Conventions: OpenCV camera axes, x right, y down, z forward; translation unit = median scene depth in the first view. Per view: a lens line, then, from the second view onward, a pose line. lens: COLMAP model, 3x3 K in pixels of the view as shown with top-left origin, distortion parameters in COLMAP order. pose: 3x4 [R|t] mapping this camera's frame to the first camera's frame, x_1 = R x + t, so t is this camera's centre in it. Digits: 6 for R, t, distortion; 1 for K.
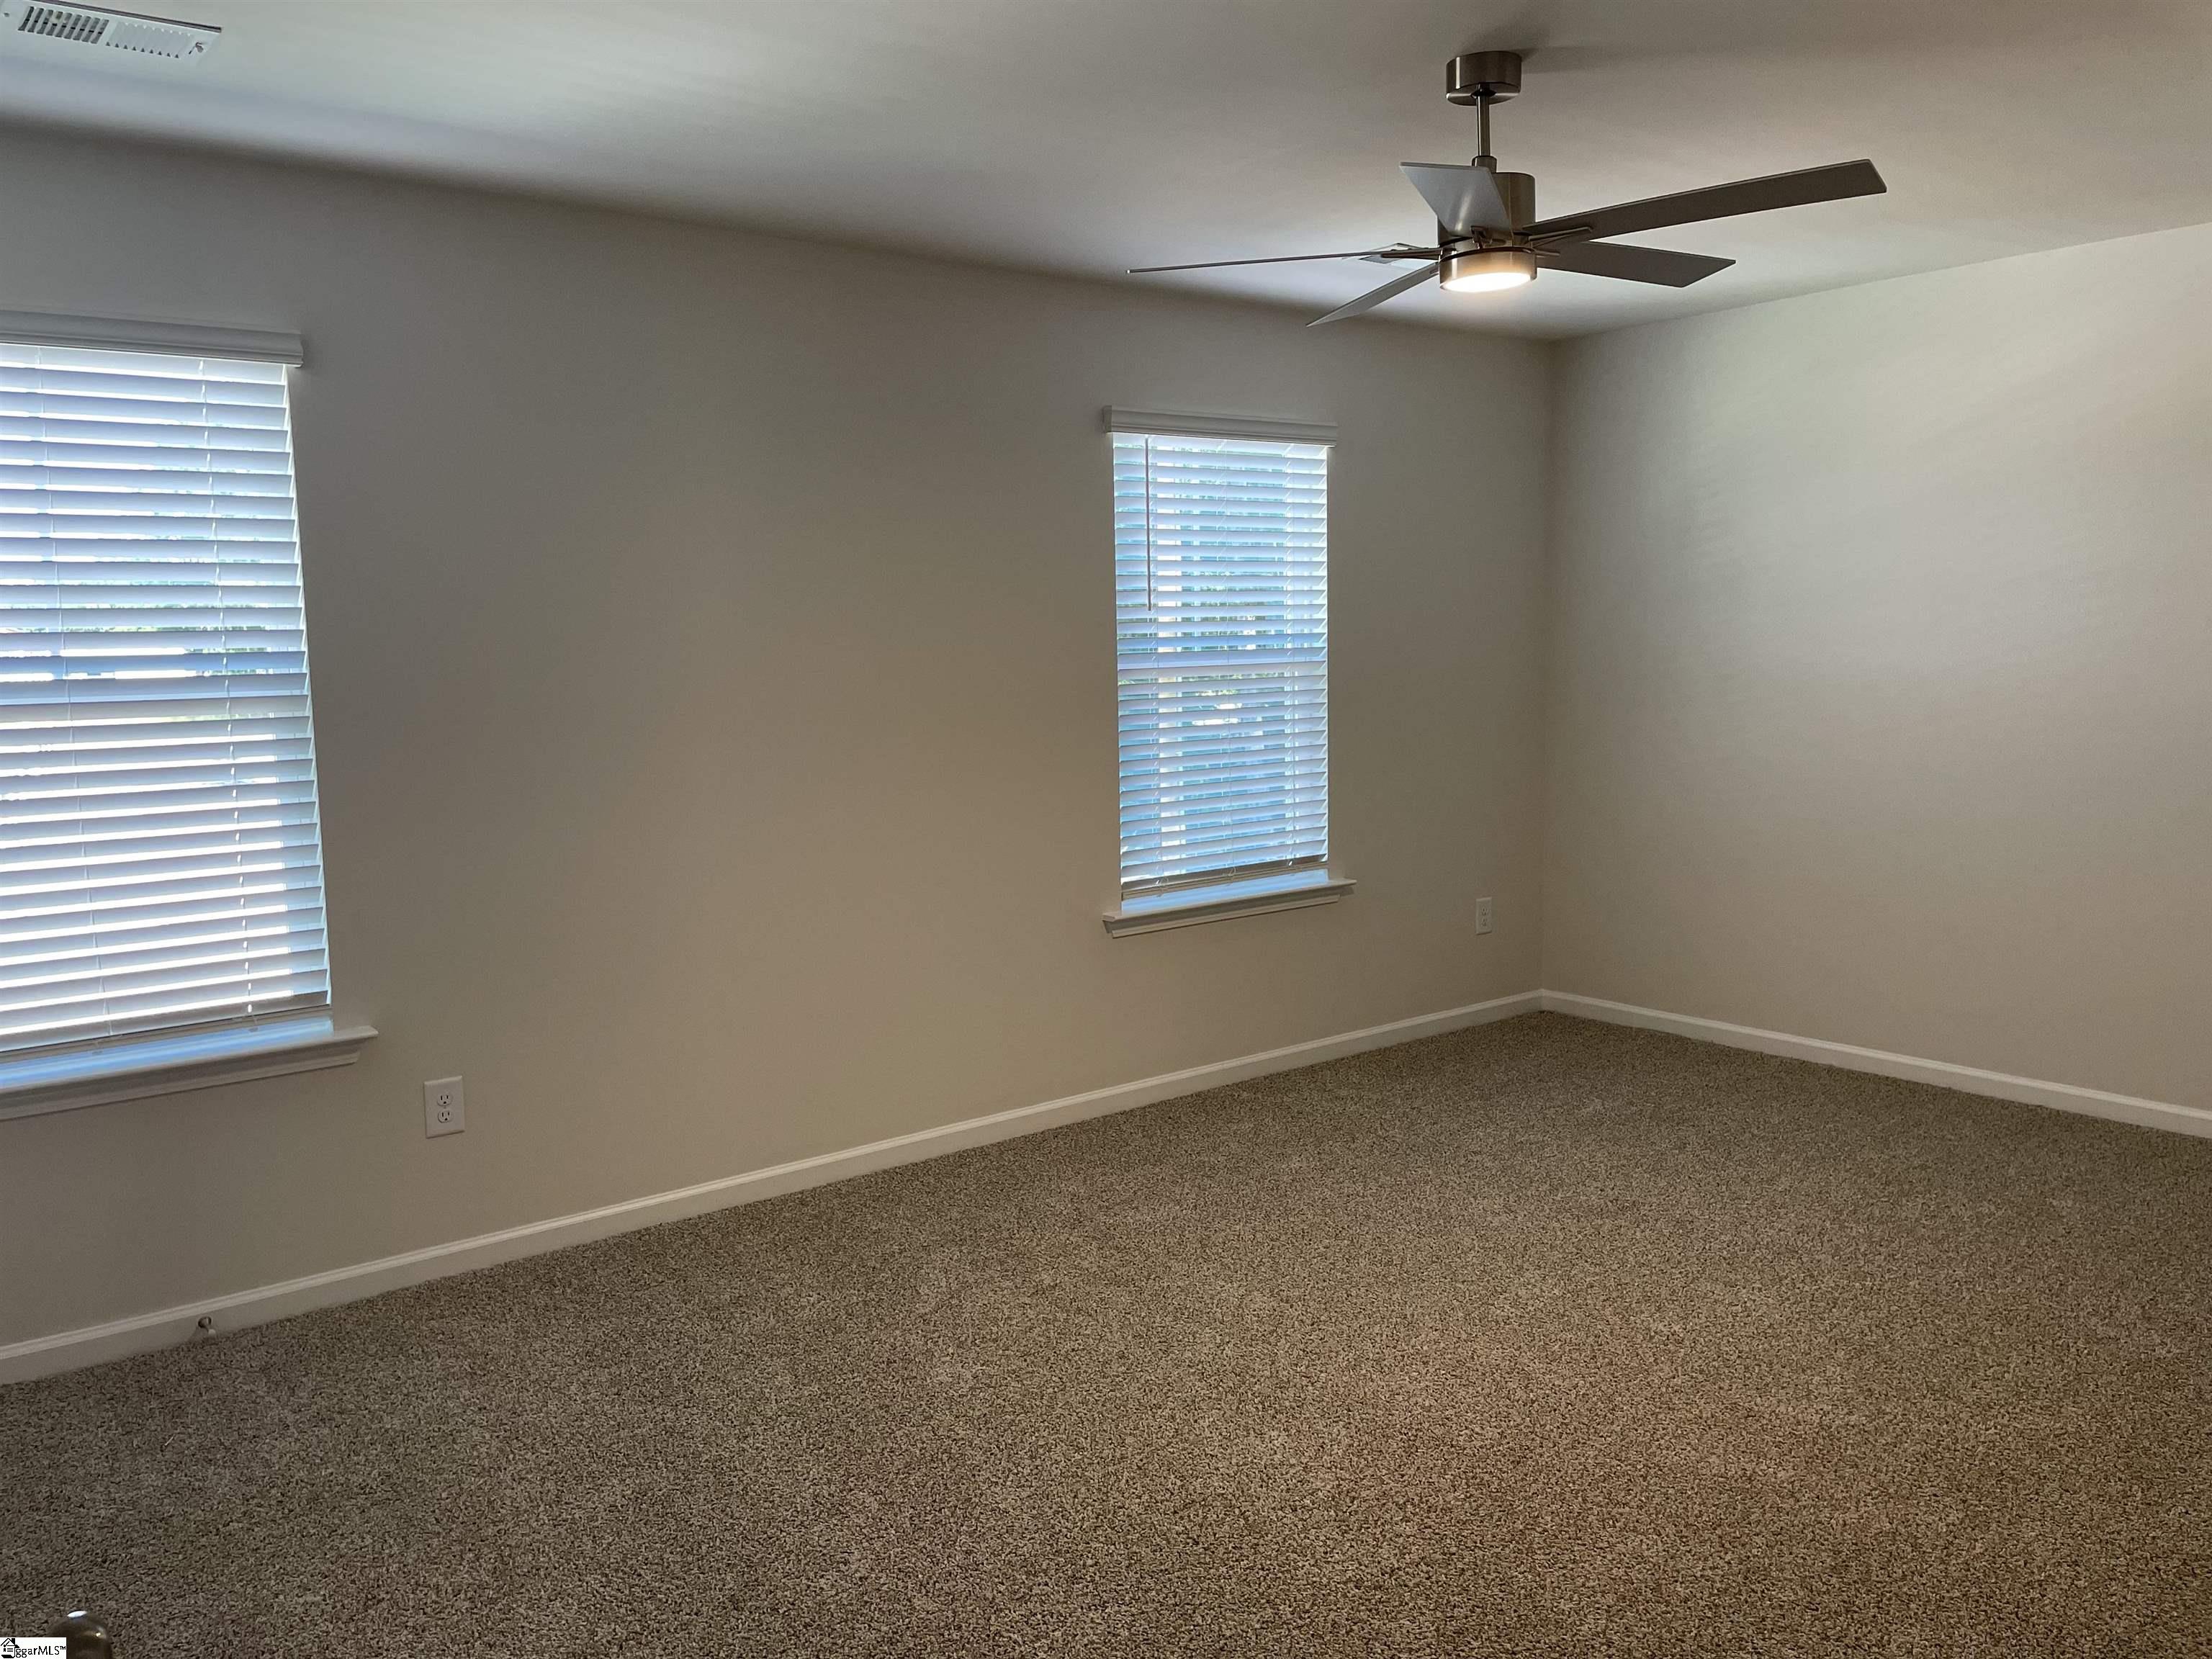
lens RADIAL K [[1676.2, 0, 1106.0], [0, 1676.2, 815.6], [0, 0, 1]] dist [0.088880, -0.118928]
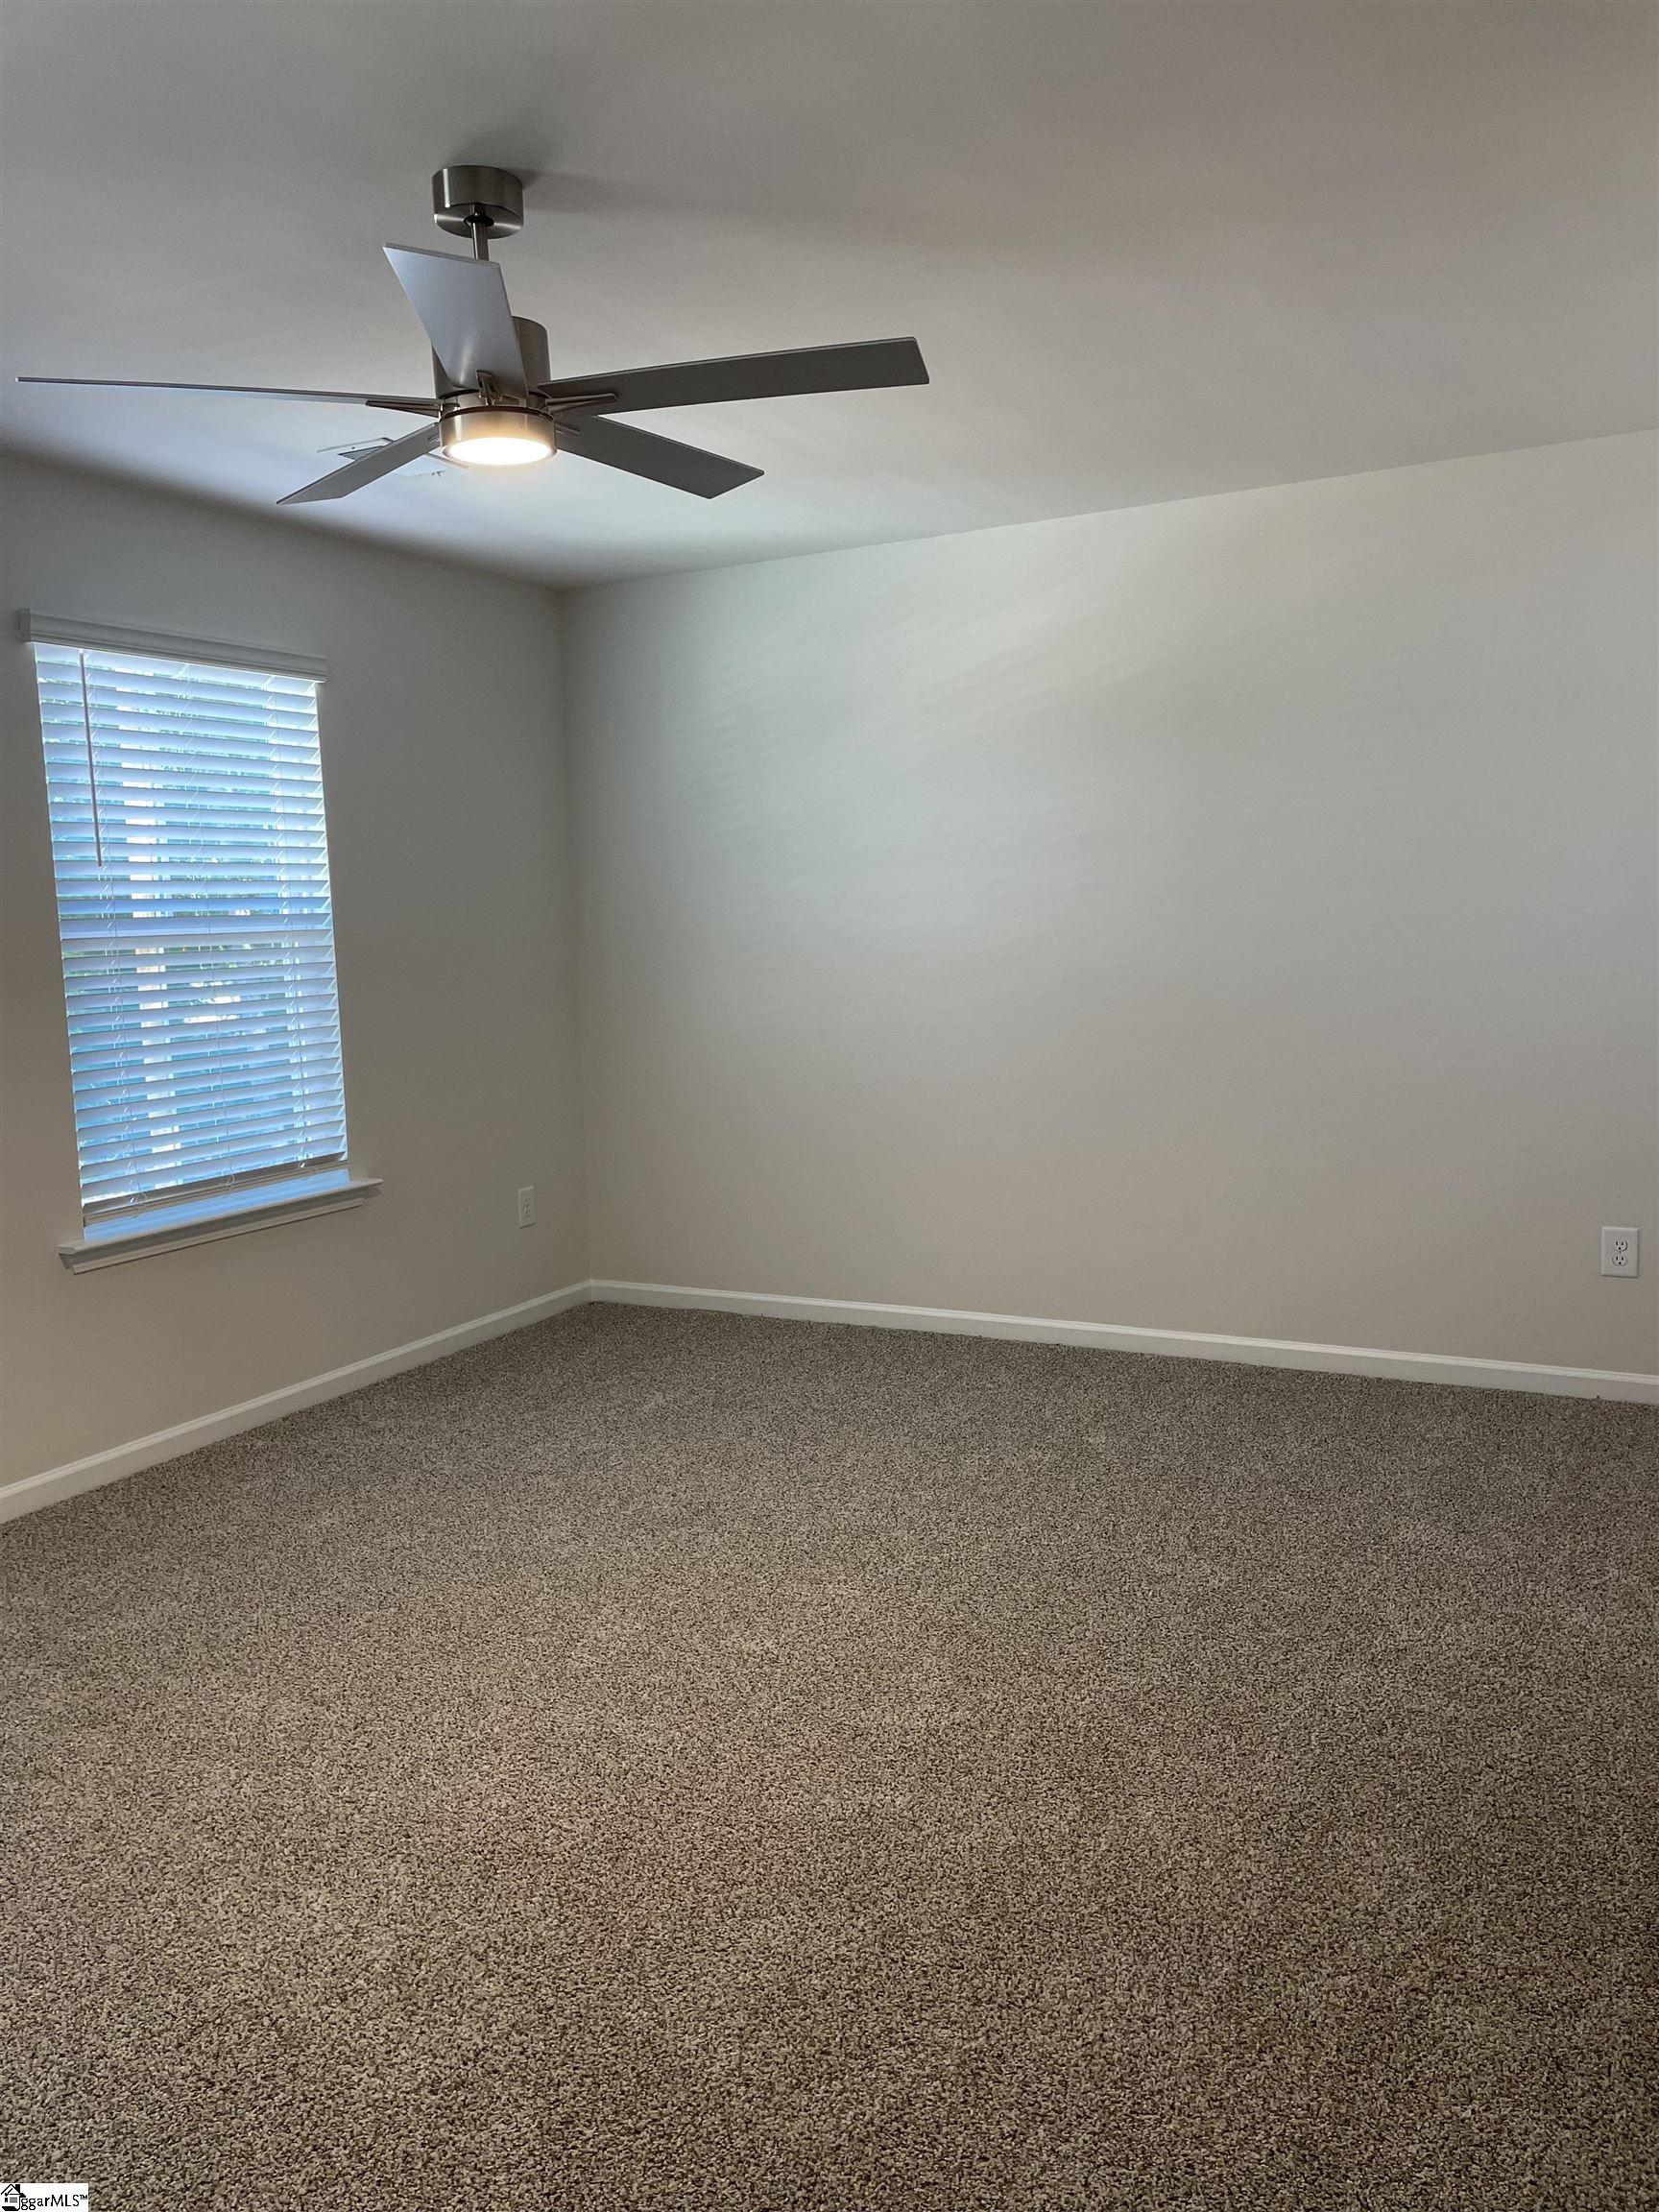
lens RADIAL K [[1676.2, 0, 837.4], [0, 1676.2, 1093.6], [0, 0, 1]] dist [0.088880, -0.118928]
pose [[0.913216, -0.053743, 0.403917, 0.018901], [0.057048, 0.998364, 0.003856, 0.006043], [-0.403463, 0.019521, 0.914788, 0.145062]]
